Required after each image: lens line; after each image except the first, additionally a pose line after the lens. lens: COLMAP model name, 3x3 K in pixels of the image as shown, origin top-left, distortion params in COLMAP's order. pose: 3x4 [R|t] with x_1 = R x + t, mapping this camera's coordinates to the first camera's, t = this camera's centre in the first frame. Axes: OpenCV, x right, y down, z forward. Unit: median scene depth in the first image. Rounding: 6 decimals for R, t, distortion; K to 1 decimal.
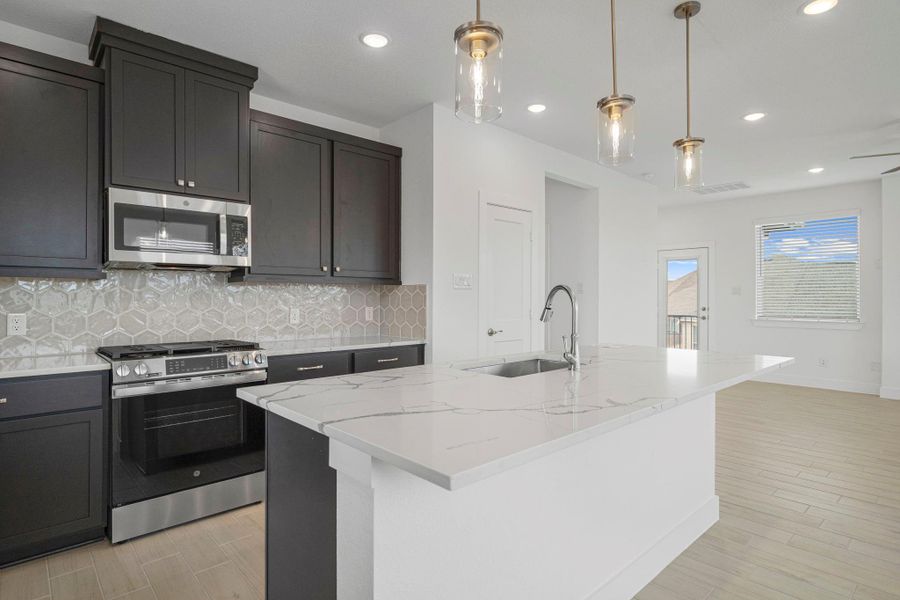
lens RADIAL K [[477.6, 0, 450.6], [0, 477.6, 296.2], [0, 0, 1]] dist [0.006001, 0.000185]
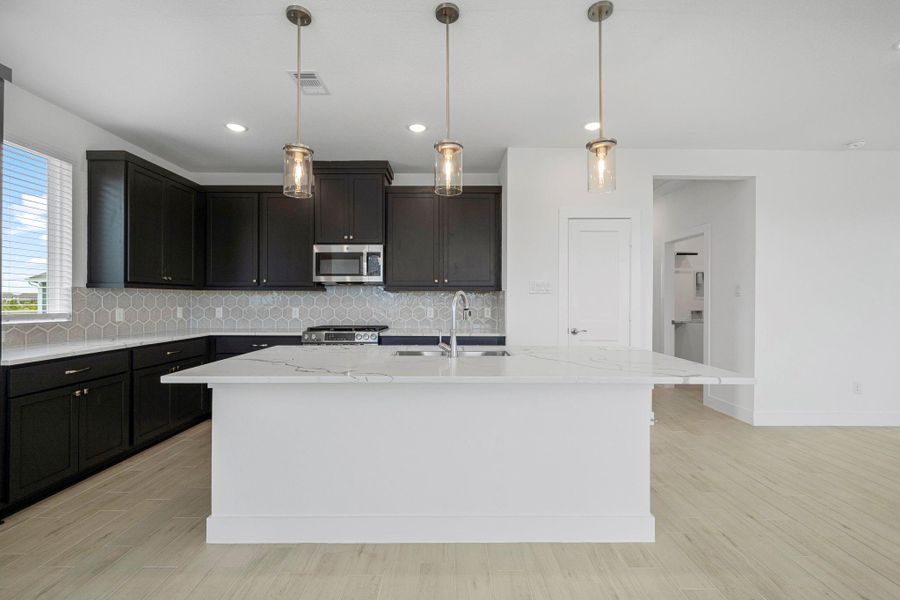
lens RADIAL K [[392.4, 0, 454.4], [0, 392.4, 300.1], [0, 0, 1]] dist [0.000003, 0.000812]
pose [[0.735046, 0.000731, -0.678017, 0.728721], [-0.000012, 0.999999, 0.001064, 0.000279], [0.678017, -0.000774, 0.735045, 0.172073]]
